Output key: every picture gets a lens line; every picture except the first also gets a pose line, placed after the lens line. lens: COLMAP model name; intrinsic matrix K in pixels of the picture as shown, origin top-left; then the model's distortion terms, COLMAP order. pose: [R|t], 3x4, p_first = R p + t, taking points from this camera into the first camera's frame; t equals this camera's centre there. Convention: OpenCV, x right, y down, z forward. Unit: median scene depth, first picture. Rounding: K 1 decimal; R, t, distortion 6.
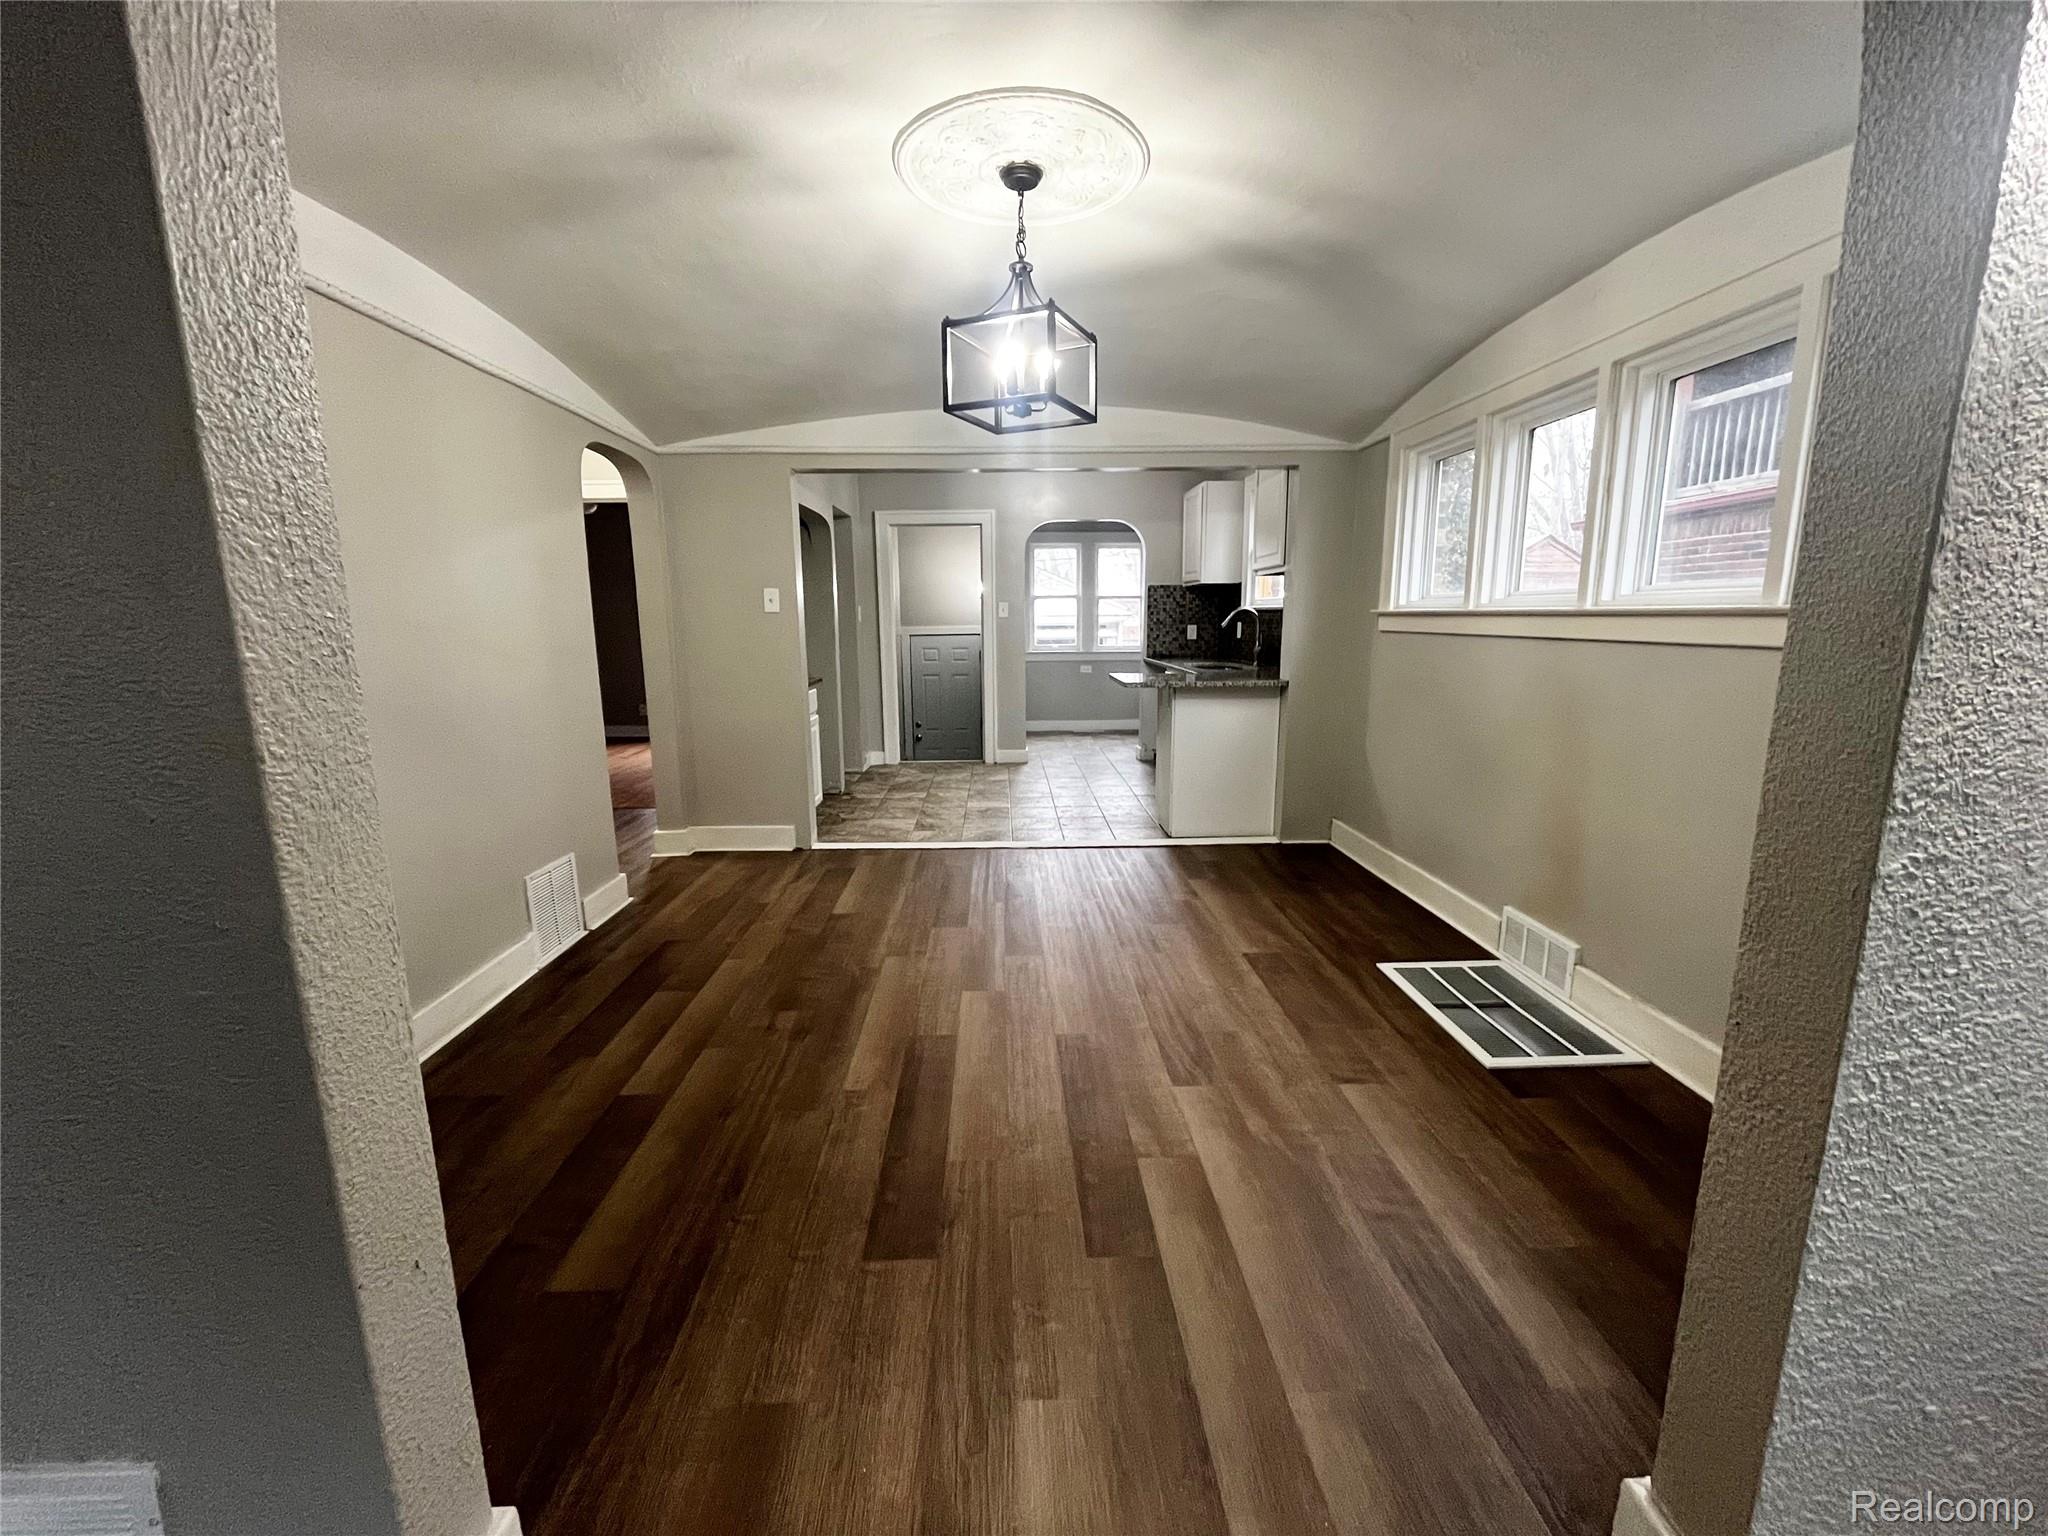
lens RADIAL K [[828.0, 0, 1022.2], [0, 828.0, 768.3], [0, 0, 1]] dist [-0.000989, -0.000906]
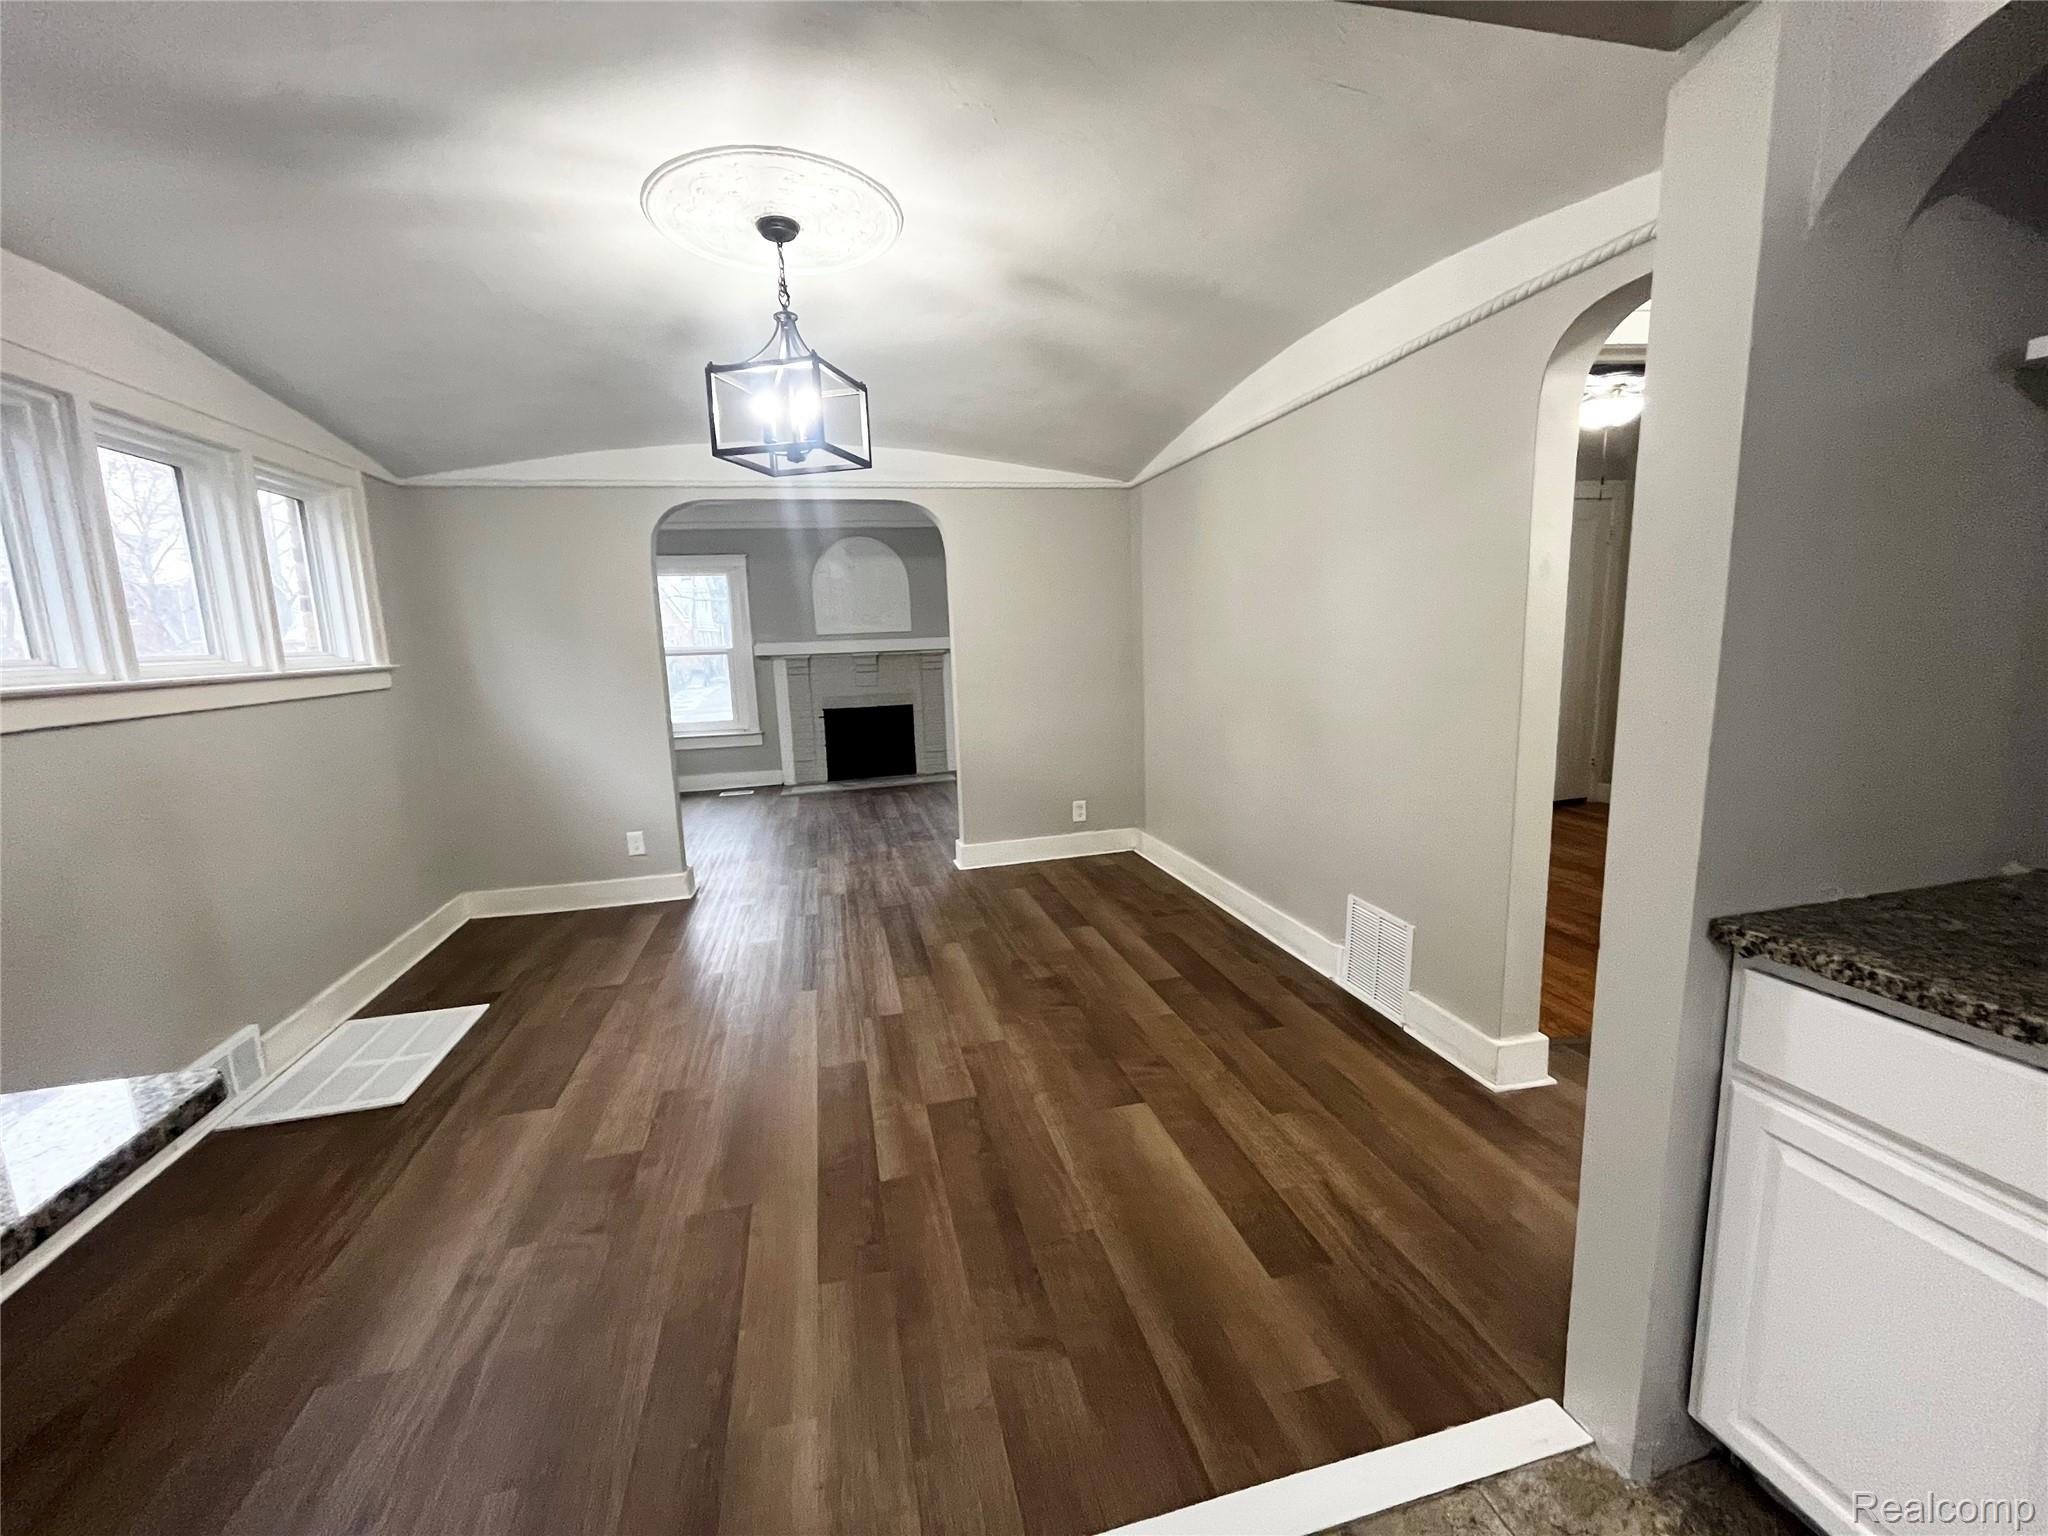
lens RADIAL K [[828.0, 0, 1018.7], [0, 828.0, 767.6], [0, 0, 1]] dist [-0.000989, -0.000906]
pose [[-0.977632, 0.076727, -0.195826, -0.021976], [0.006598, 0.941813, 0.336072, -0.237711], [0.210218, 0.327263, -0.921253, 1.223279]]
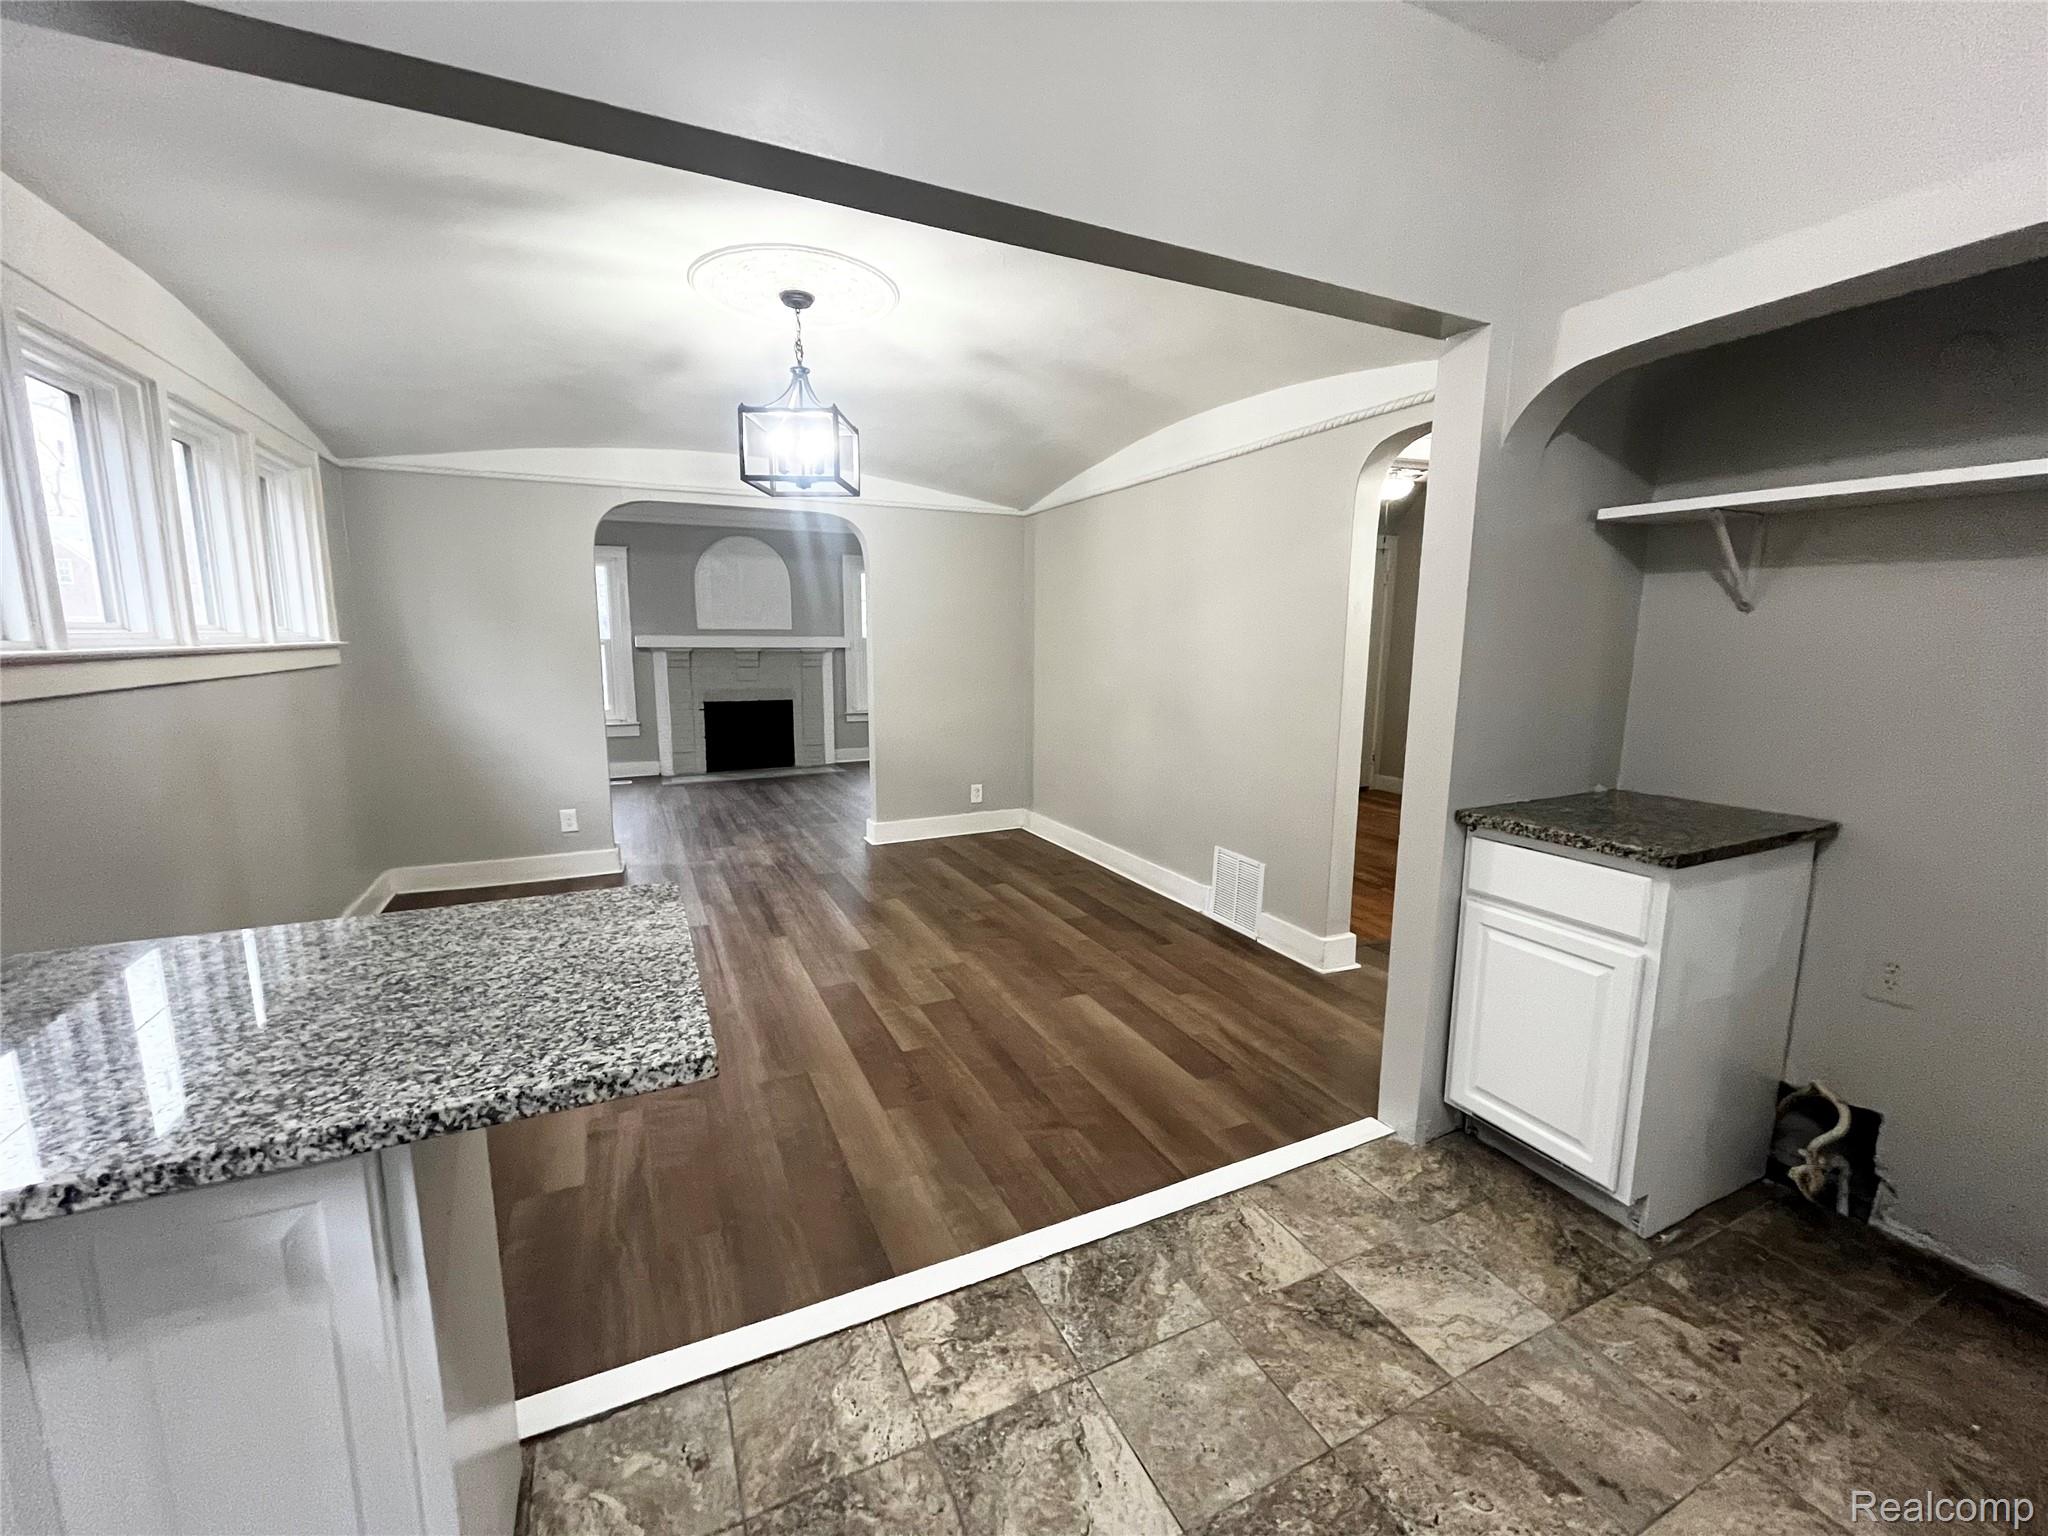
lens RADIAL K [[828.0, 0, 1018.9], [0, 828.0, 767.4], [0, 0, 1]] dist [-0.000989, -0.000906]
pose [[-0.914755, 0.067350, -0.398356, 0.131128], [-0.070965, 0.943891, 0.322543, -0.261977], [0.397728, 0.323318, -0.858649, 1.342256]]
